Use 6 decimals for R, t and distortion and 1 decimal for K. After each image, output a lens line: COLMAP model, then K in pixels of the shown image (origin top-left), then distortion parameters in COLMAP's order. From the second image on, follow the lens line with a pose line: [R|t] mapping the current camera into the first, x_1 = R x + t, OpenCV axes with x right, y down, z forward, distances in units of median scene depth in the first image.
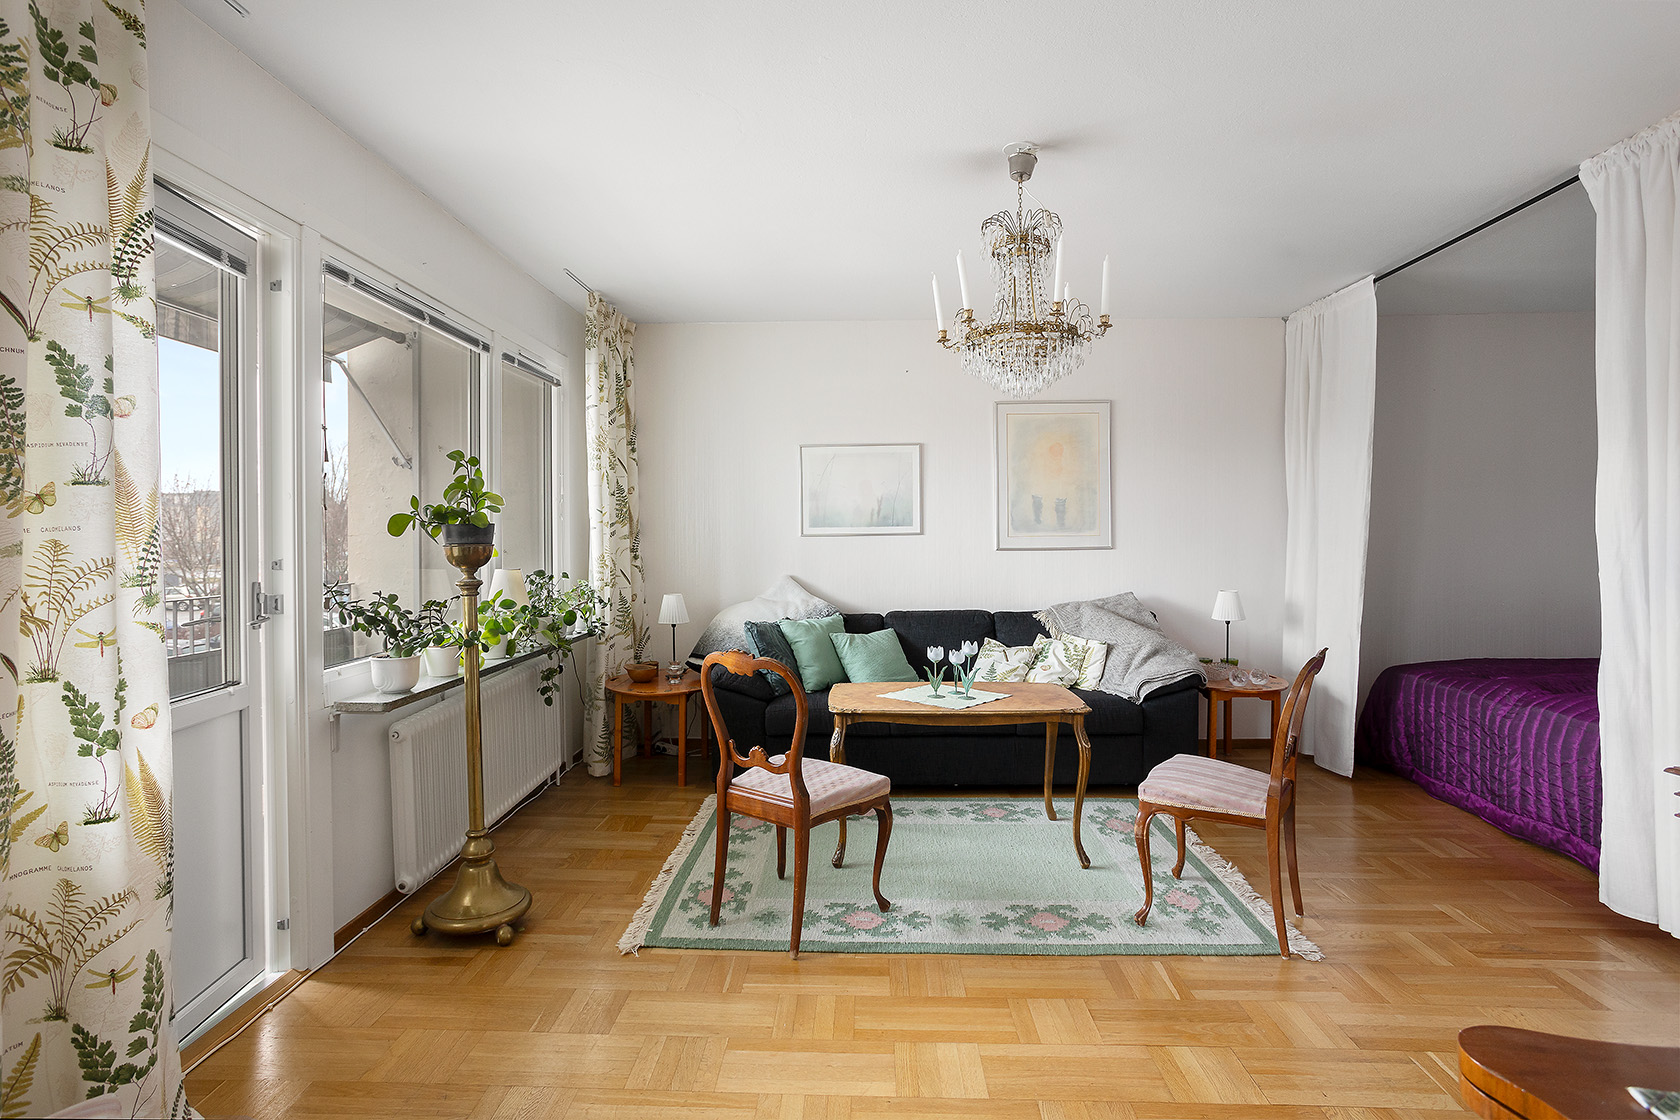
lens RADIAL K [[809.5, 0, 856.5], [0, 809.5, 554.4], [0, 0, 1]] dist [-0.020545, 0.005957]
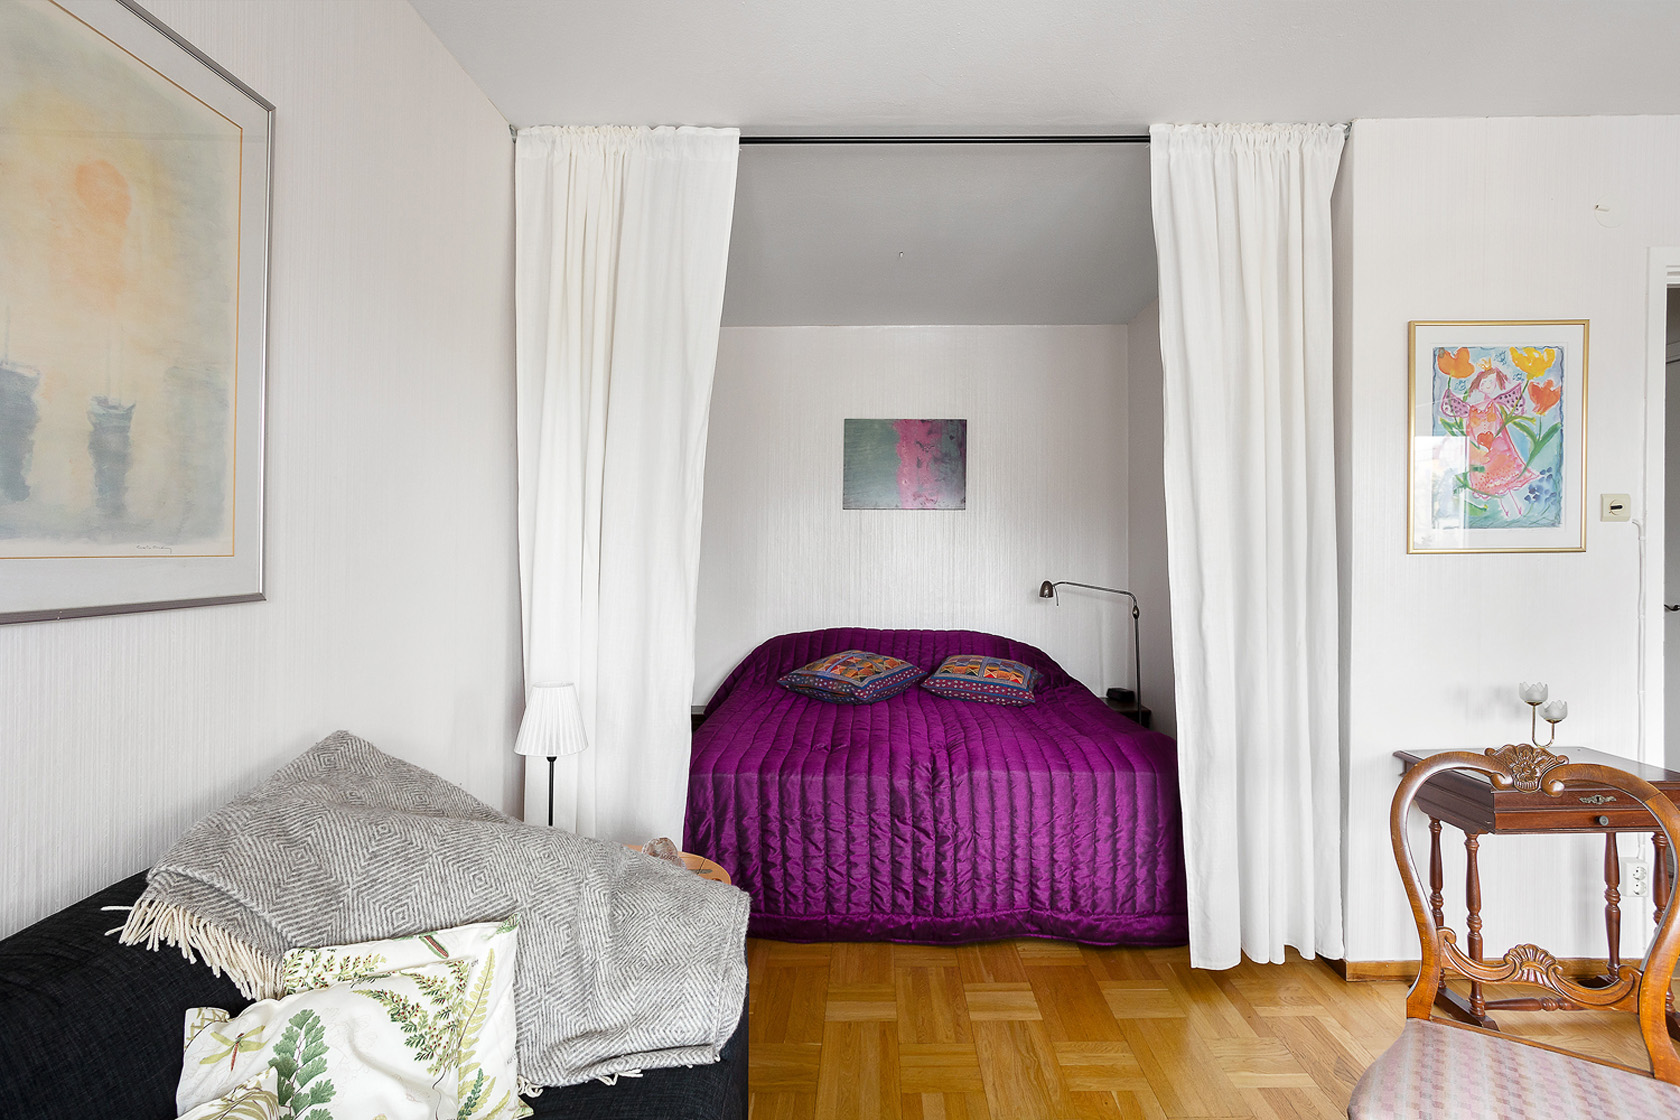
lens RADIAL K [[866.0, 0, 849.8], [0, 866.0, 554.2], [0, 0, 1]] dist [0.002380, 0.000603]
pose [[-0.038212, 0.003738, 0.999263, -0.016906], [0.020087, 0.999794, -0.002972, -0.025166], [-0.999068, 0.019958, -0.038279, 1.070677]]
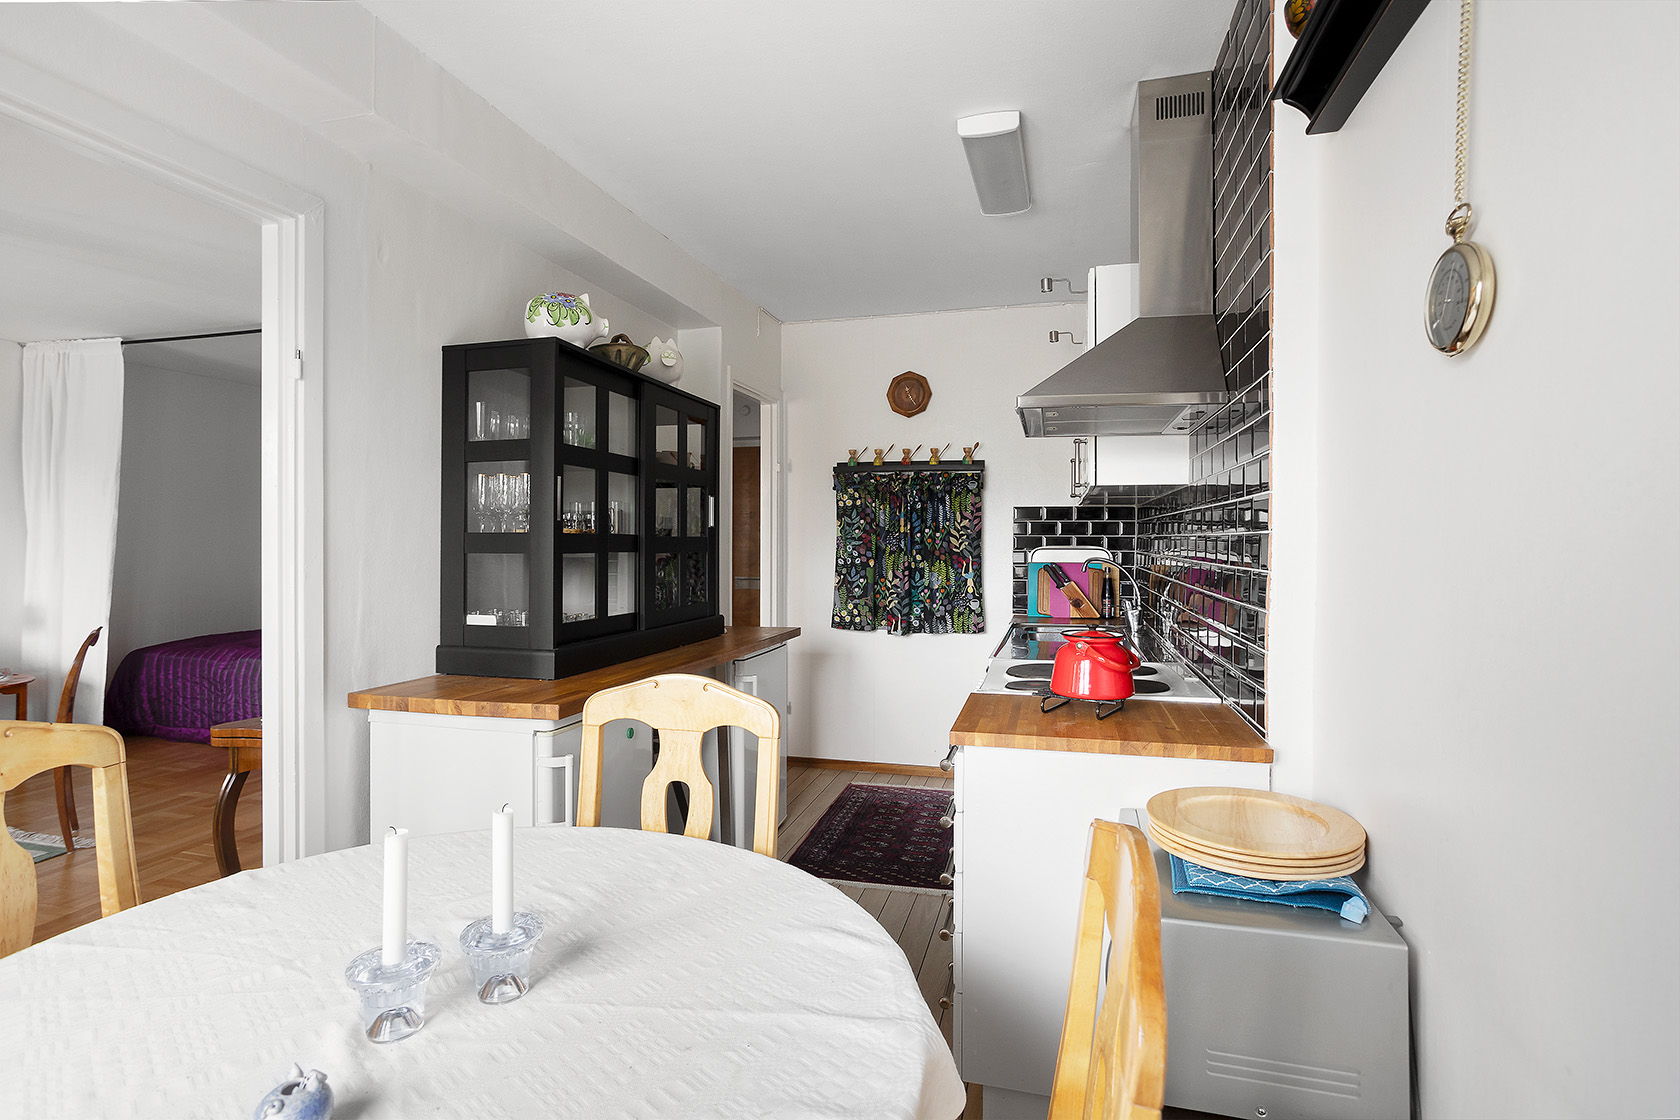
lens RADIAL K [[809.5, 0, 850.9], [0, 809.5, 548.3], [0, 0, 1]] dist [-0.020545, 0.005957]
pose [[0.224204, 0.004872, 0.974530, -0.345847], [0.008106, 0.999944, -0.006864, -0.002427], [-0.974509, 0.009439, 0.224152, -0.428709]]
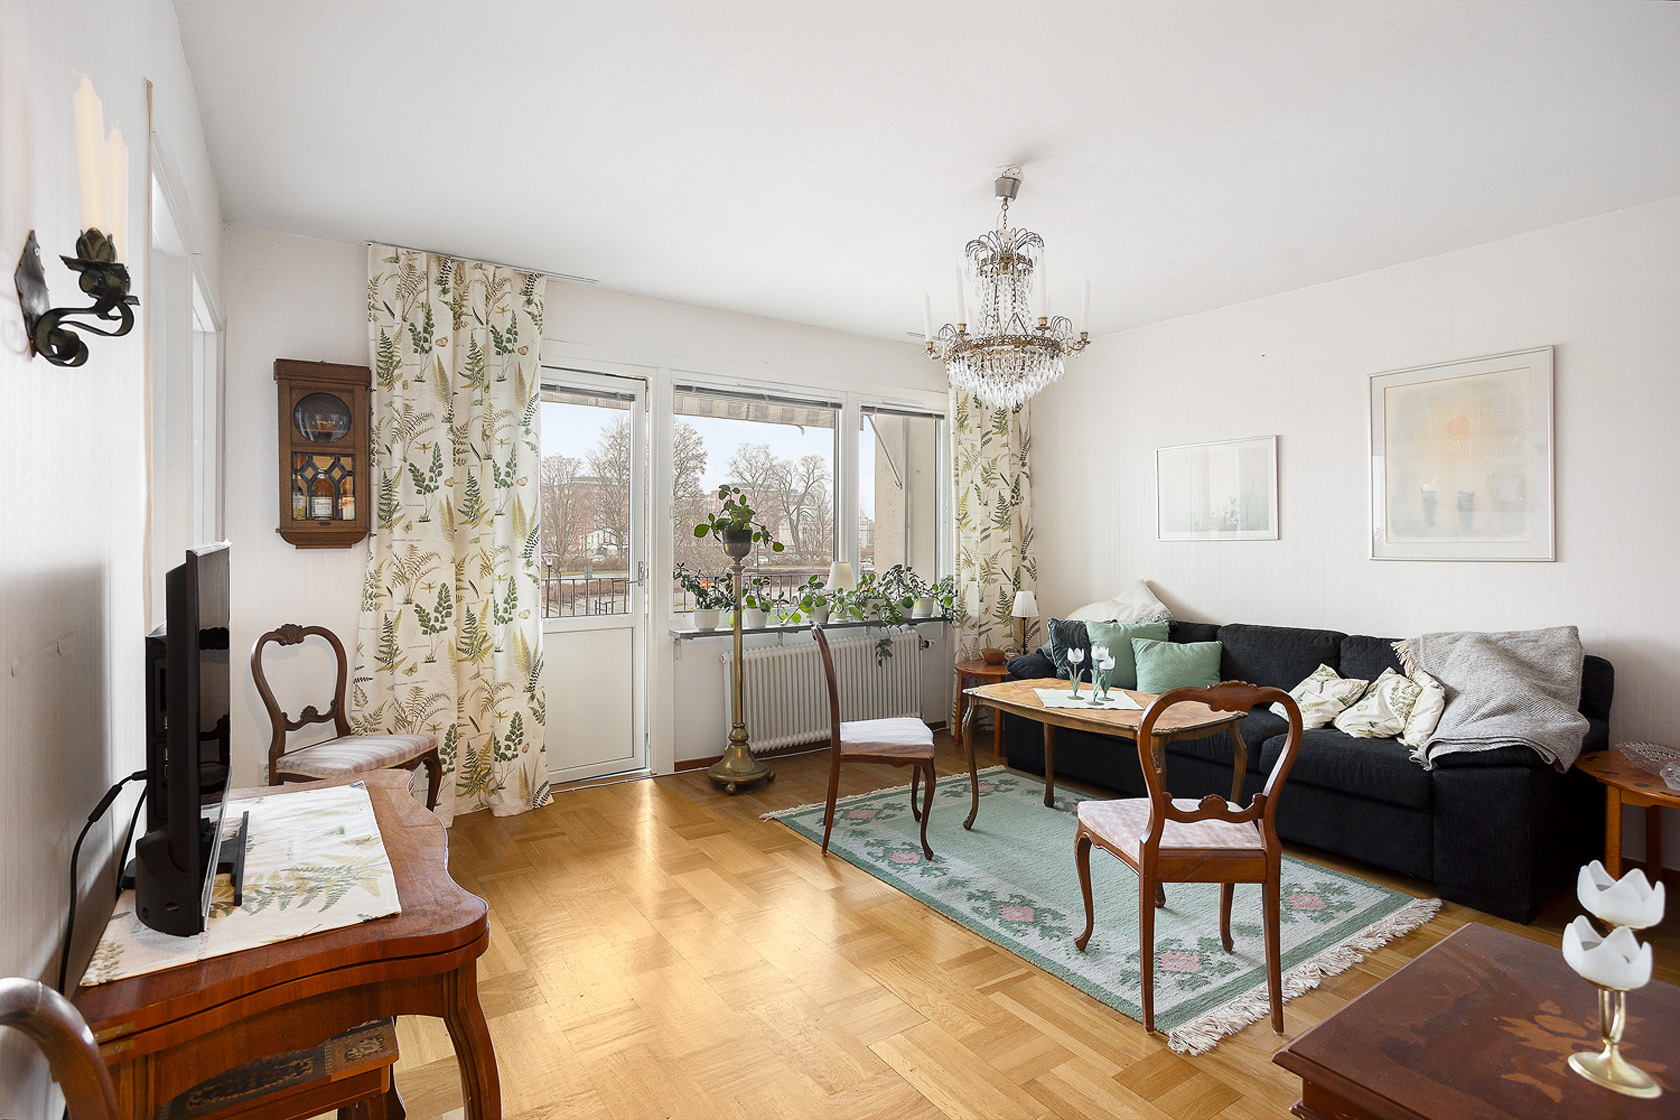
lens RADIAL K [[809.5, 0, 843.5], [0, 809.5, 554.2], [0, 0, 1]] dist [-0.020545, 0.005957]
pose [[0.604853, 0.019297, -0.796103, 0.665322], [-0.024485, 0.999684, 0.005629, -0.002816], [0.795960, 0.016087, 0.605135, 0.140027]]
